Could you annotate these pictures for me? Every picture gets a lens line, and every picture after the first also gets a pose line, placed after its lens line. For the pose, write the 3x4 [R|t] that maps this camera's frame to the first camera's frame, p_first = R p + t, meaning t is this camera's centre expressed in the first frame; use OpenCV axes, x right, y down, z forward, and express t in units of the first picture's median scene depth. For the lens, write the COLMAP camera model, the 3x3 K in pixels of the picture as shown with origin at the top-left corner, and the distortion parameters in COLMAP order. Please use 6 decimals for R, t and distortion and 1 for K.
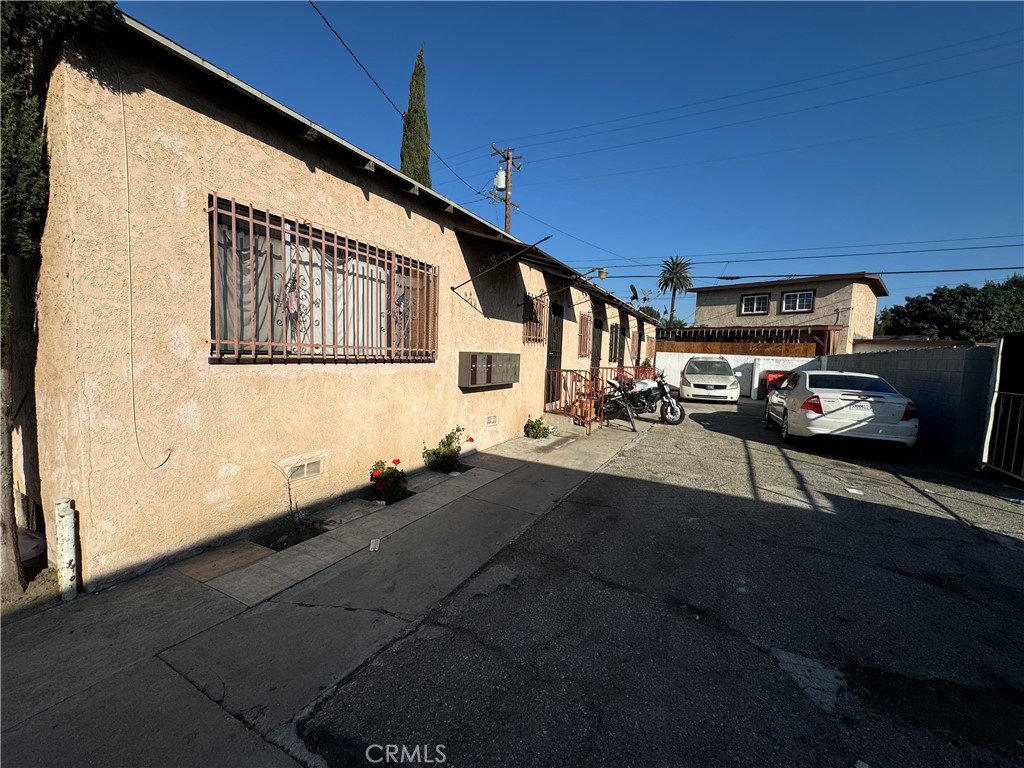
lens RADIAL K [[409.3, 0, 510.6], [0, 409.3, 383.5], [0, 0, 1]] dist [-0.001417, 0.000040]
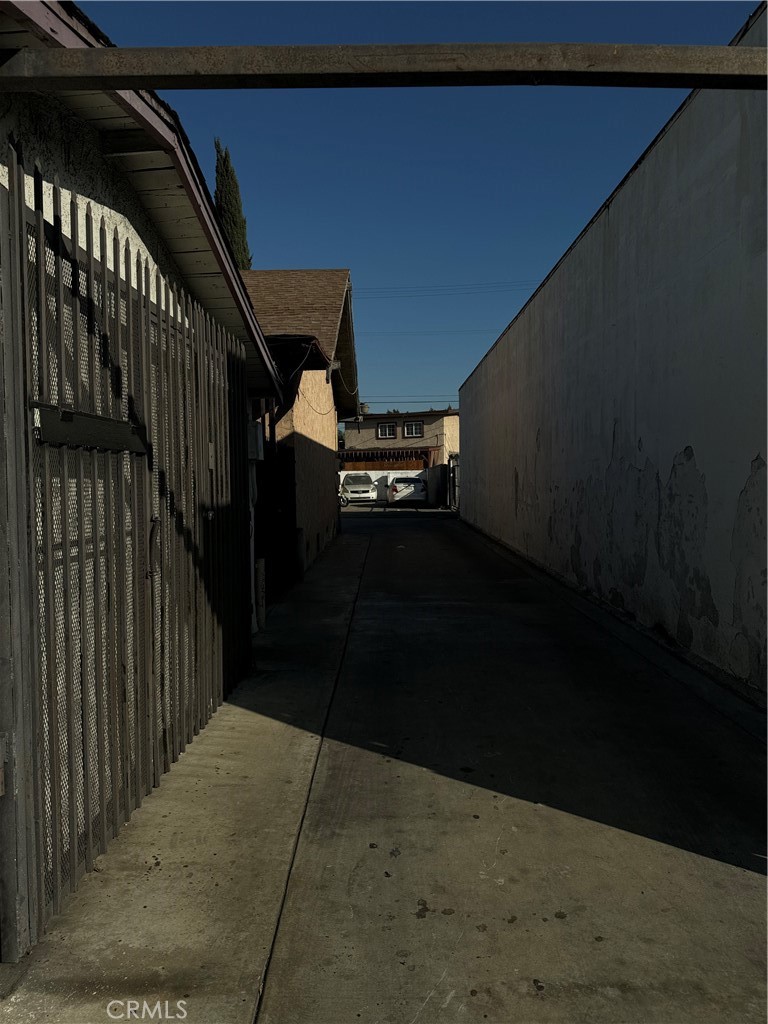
lens RADIAL K [[713.3, 0, 381.4], [0, 713.3, 514.0], [0, 0, 1]] dist [0.075193, -0.086149]
pose [[0.886512, -0.076892, 0.456271, -1.436741], [0.085965, 0.996298, 0.000872, 0.199681], [-0.454649, 0.038450, 0.889840, -3.036750]]
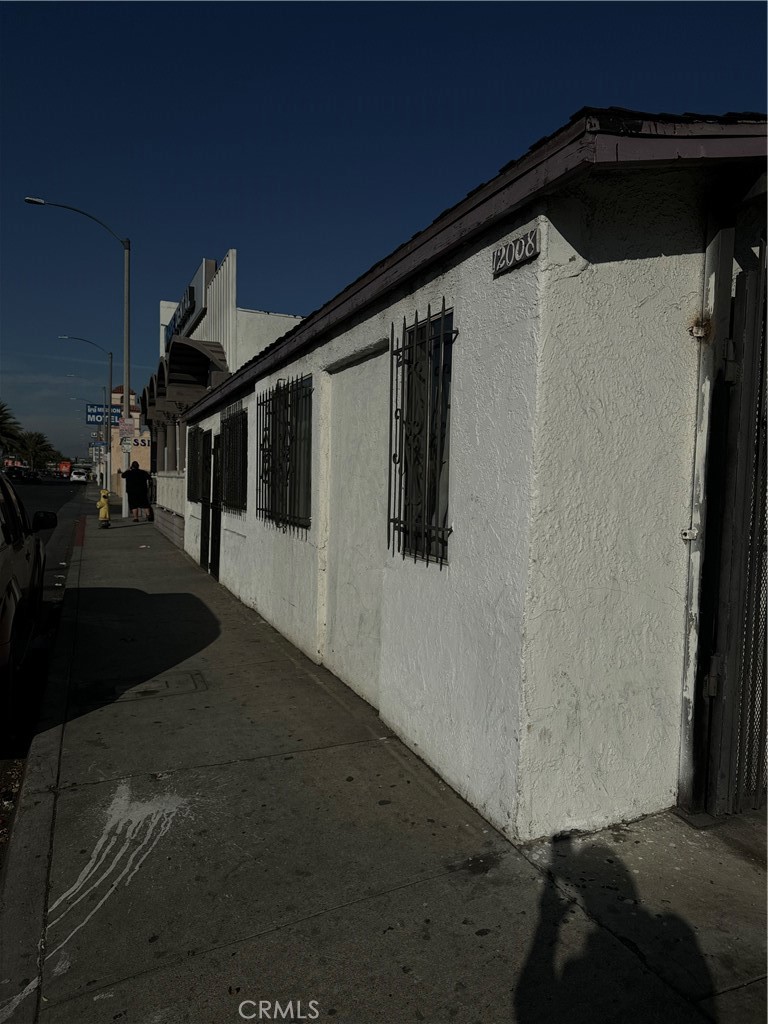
lens RADIAL K [[715.0, 0, 384.0], [0, 715.0, 512.0], [0, 0, 1]] dist [0.075045, -0.091042]
pose [[0.771878, 0.003370, -0.635762, -1.327953], [-0.038275, 0.998418, -0.041178, 0.217574], [0.634617, 0.056118, 0.770786, -3.157283]]
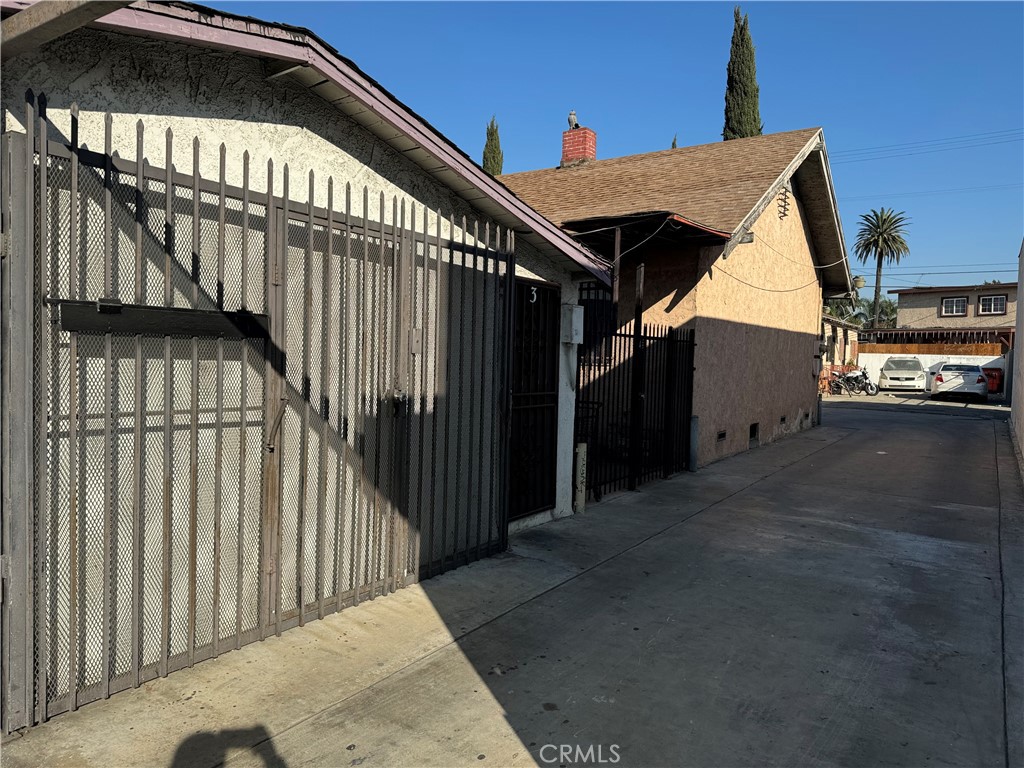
lens RADIAL K [[715.0, 0, 512.0], [0, 715.0, 384.0], [0, 0, 1]] dist [0.075045, -0.091042]
pose [[0.995141, -0.013982, -0.097467, -1.141453], [0.010440, 0.999270, -0.036750, 0.201994], [0.097910, 0.035554, 0.994560, -3.059896]]
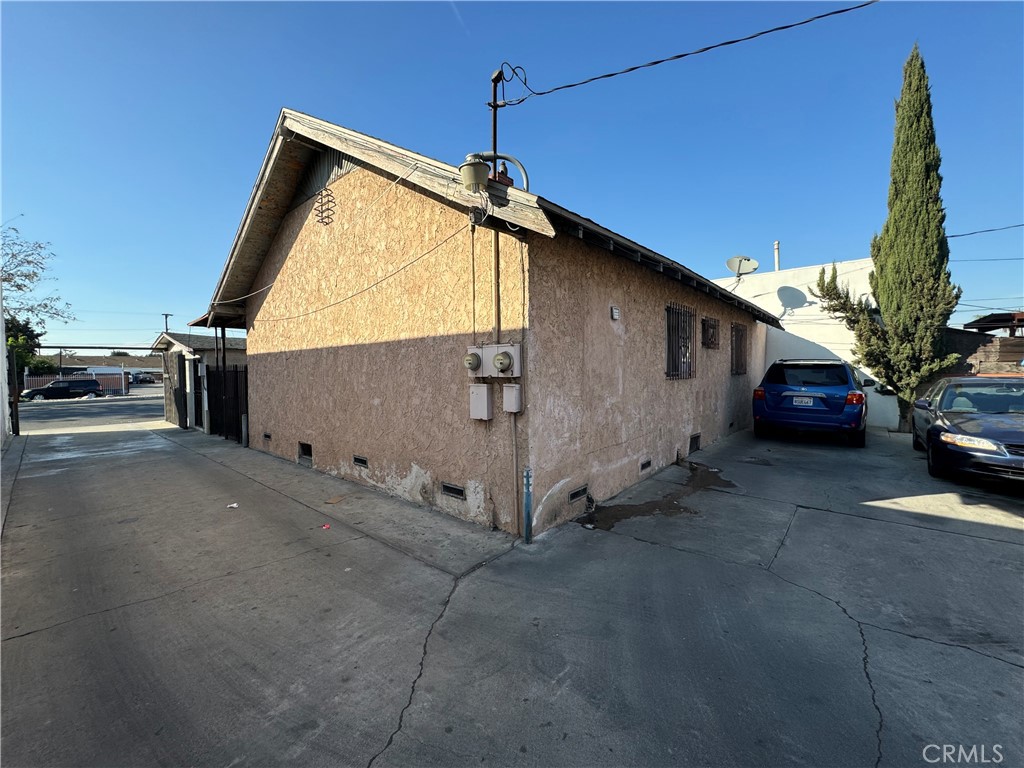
lens RADIAL K [[409.3, 0, 510.6], [0, 409.3, 383.5], [0, 0, 1]] dist [-0.001417, 0.000040]
pose [[-0.227009, -0.008420, -0.973856, 0.168297], [-0.073043, 0.997293, 0.008404, 0.041609], [0.971150, 0.073042, -0.227009, -0.531333]]
